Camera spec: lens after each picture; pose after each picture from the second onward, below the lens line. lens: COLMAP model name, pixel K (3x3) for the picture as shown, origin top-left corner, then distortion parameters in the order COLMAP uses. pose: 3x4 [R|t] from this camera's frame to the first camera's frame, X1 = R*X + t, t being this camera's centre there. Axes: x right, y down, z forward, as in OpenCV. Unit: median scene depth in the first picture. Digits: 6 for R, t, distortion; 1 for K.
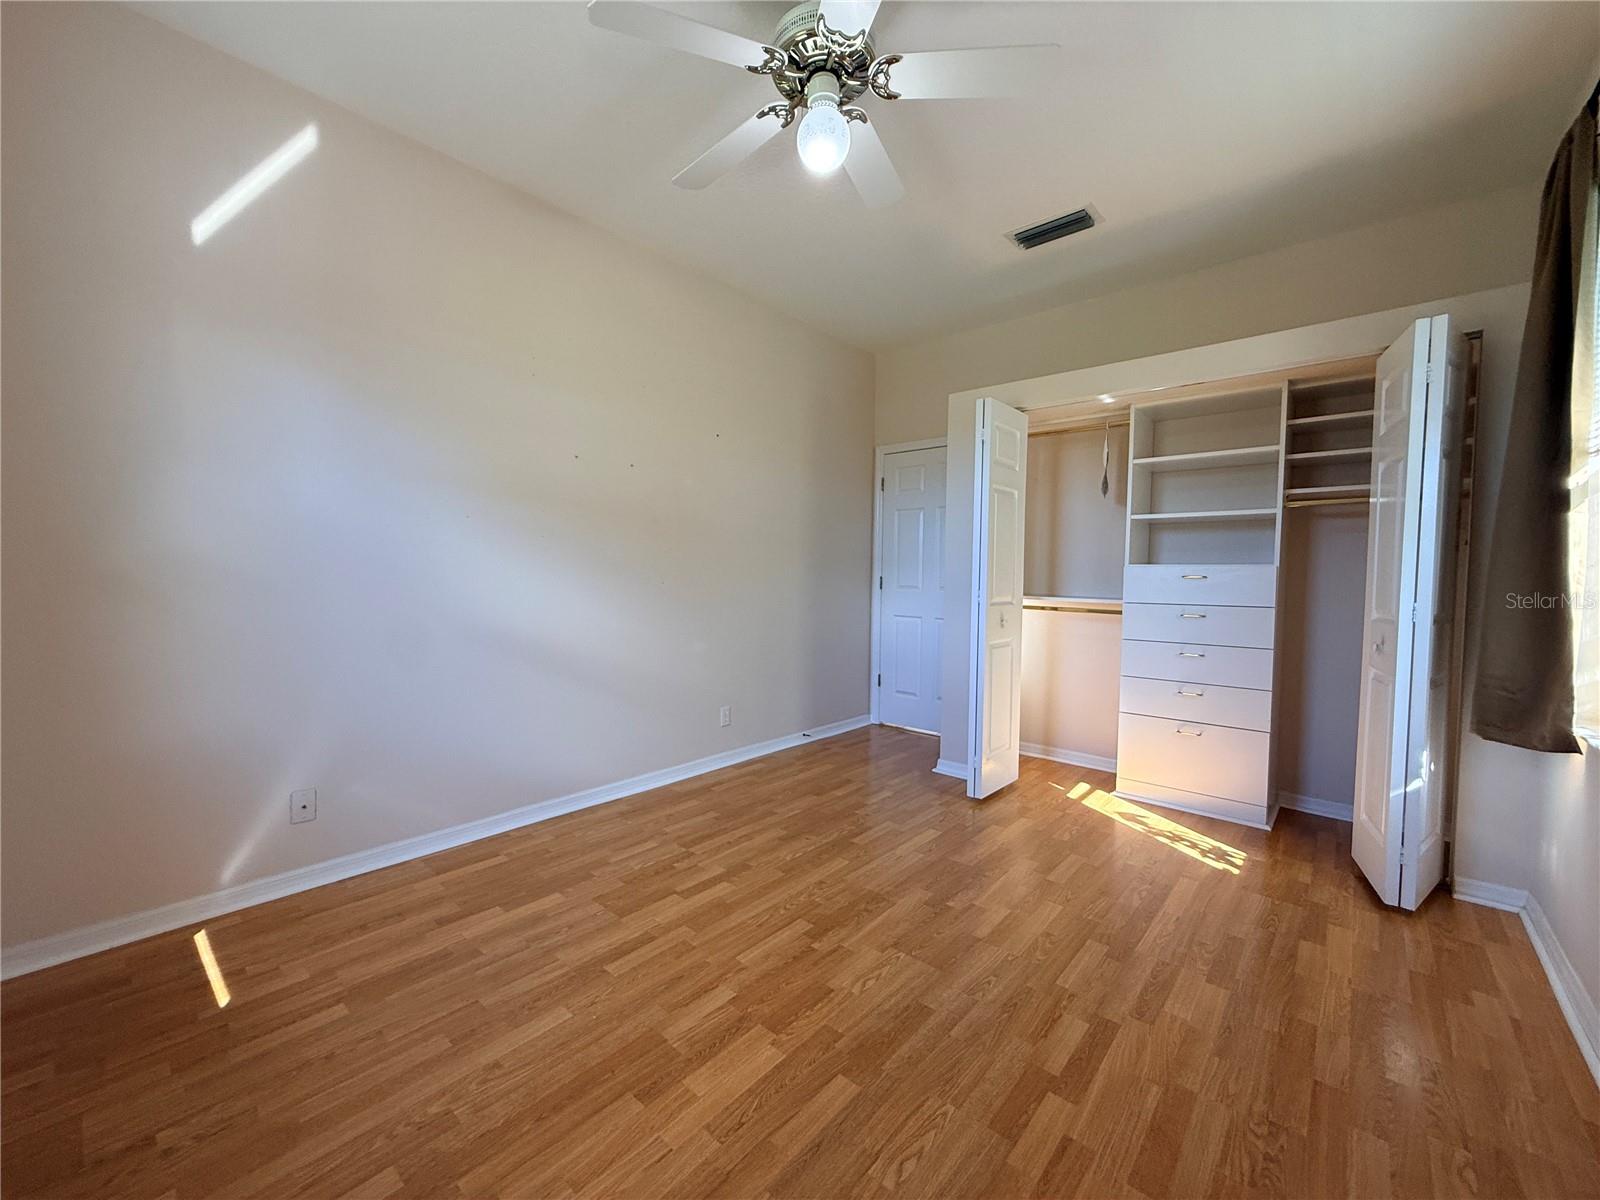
lens RADIAL K [[642.2, 0, 800.7], [0, 642.2, 595.6], [0, 0, 1]] dist [-0.002004, 0.000037]
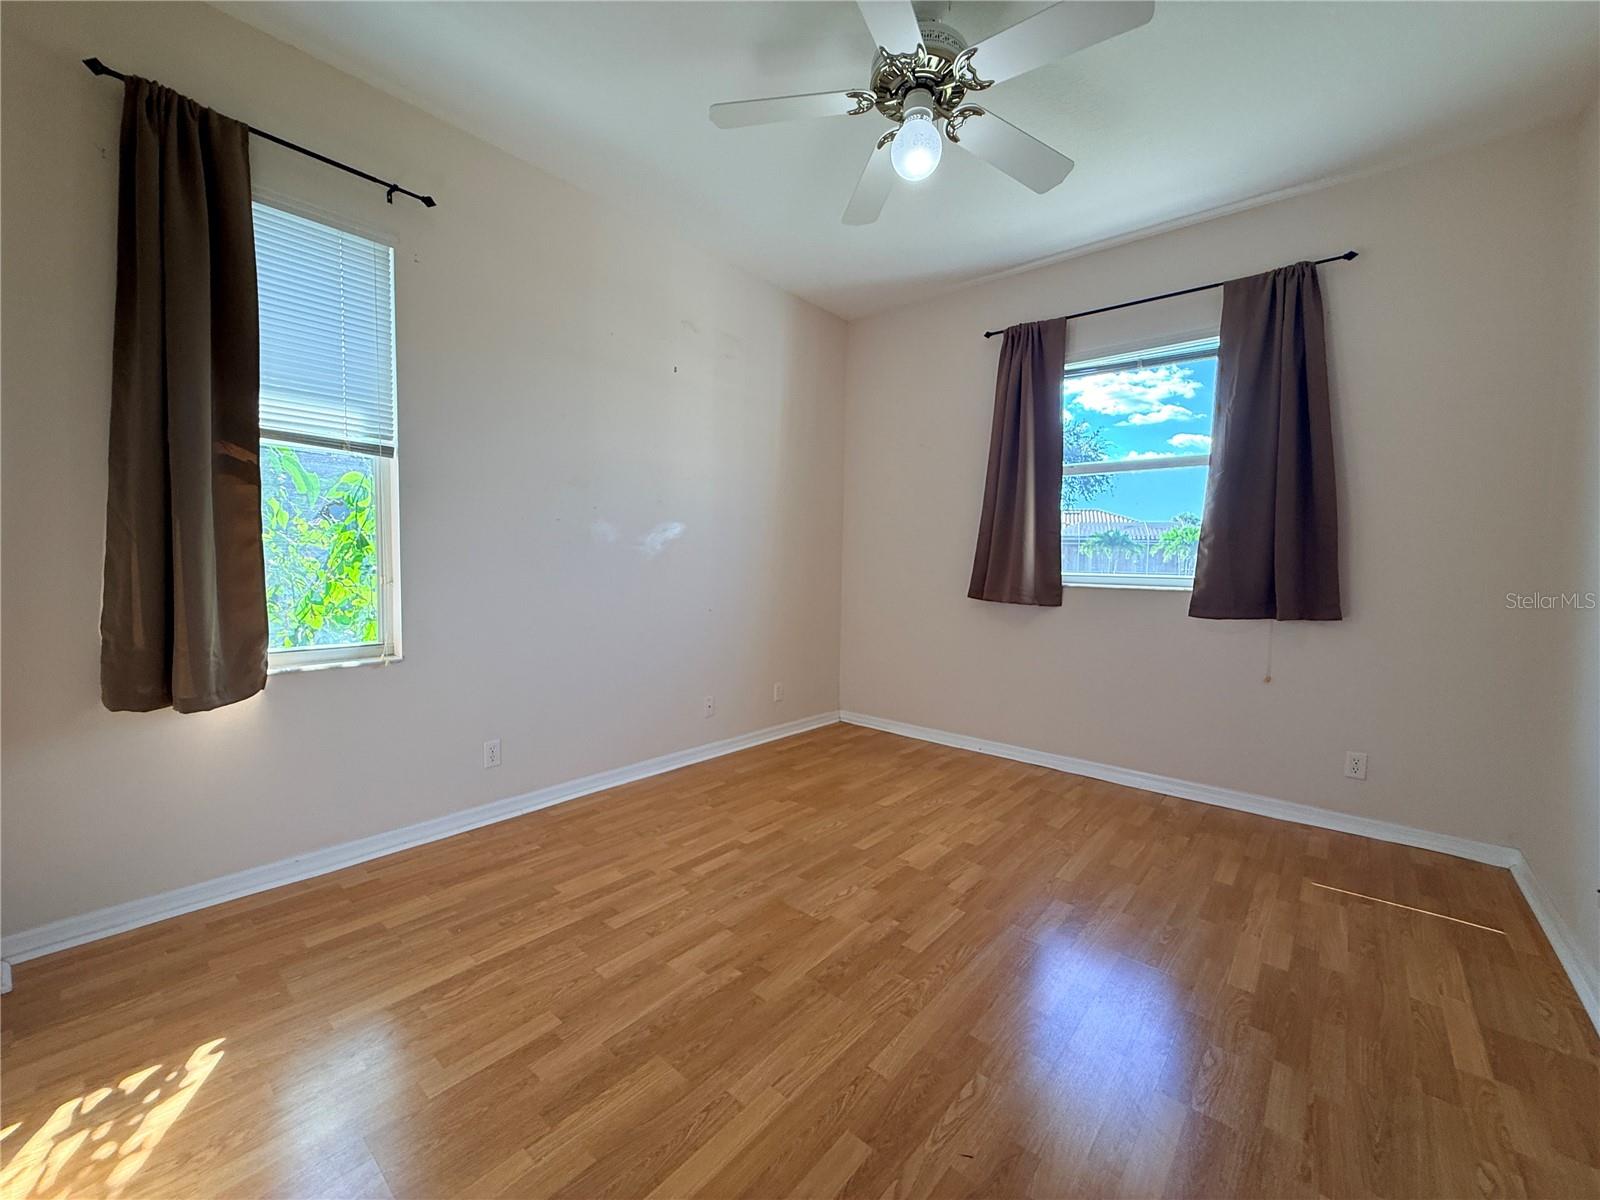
lens RADIAL K [[637.6, 0, 798.0], [0, 637.6, 600.1], [0, 0, 1]] dist [-0.001625, 0.000427]
pose [[-0.999558, -0.028868, -0.007047, 0.195560], [-0.029424, 0.994677, 0.098752, -0.059647], [0.004158, 0.098915, -0.995087, 1.914430]]
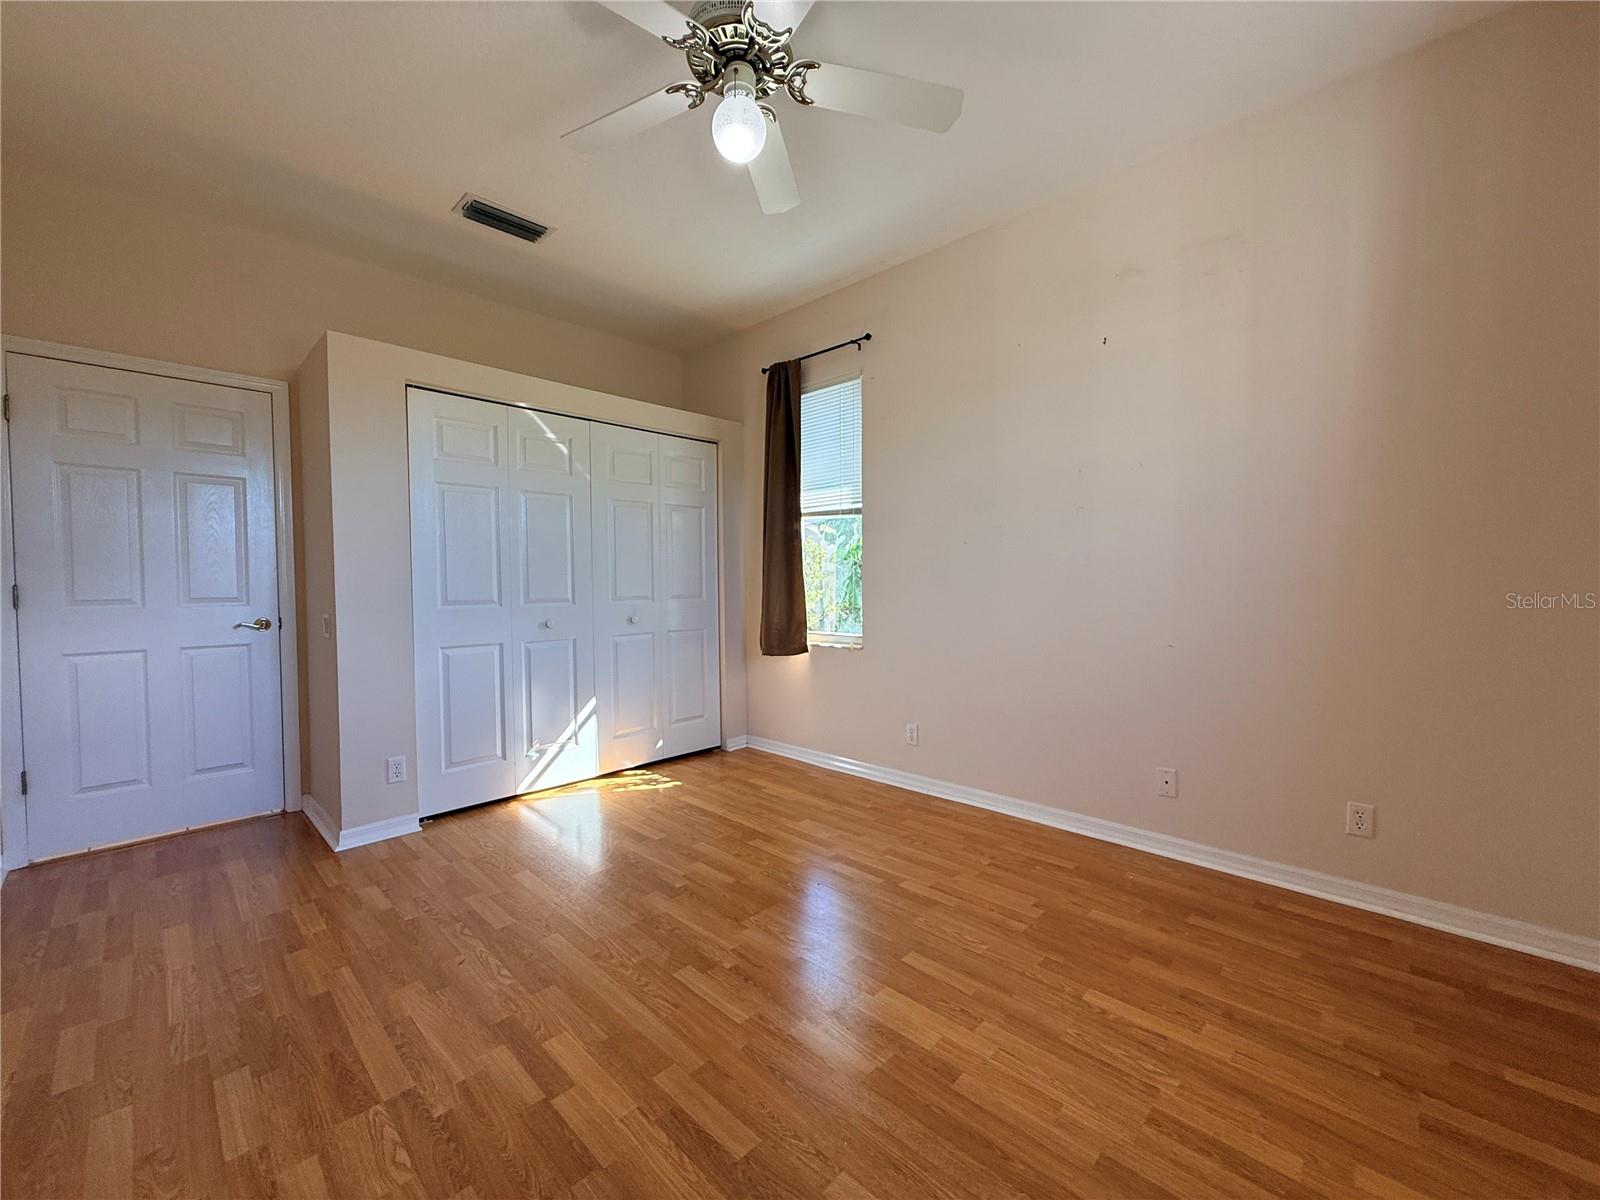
lens RADIAL K [[637.6, 0, 798.0], [0, 637.6, 600.1], [0, 0, 1]] dist [-0.001625, 0.000427]
pose [[0.044832, -0.044412, 0.998007, -0.865514], [0.044381, 0.998114, 0.042423, -0.026390], [-0.998008, 0.042391, 0.046718, 0.812100]]
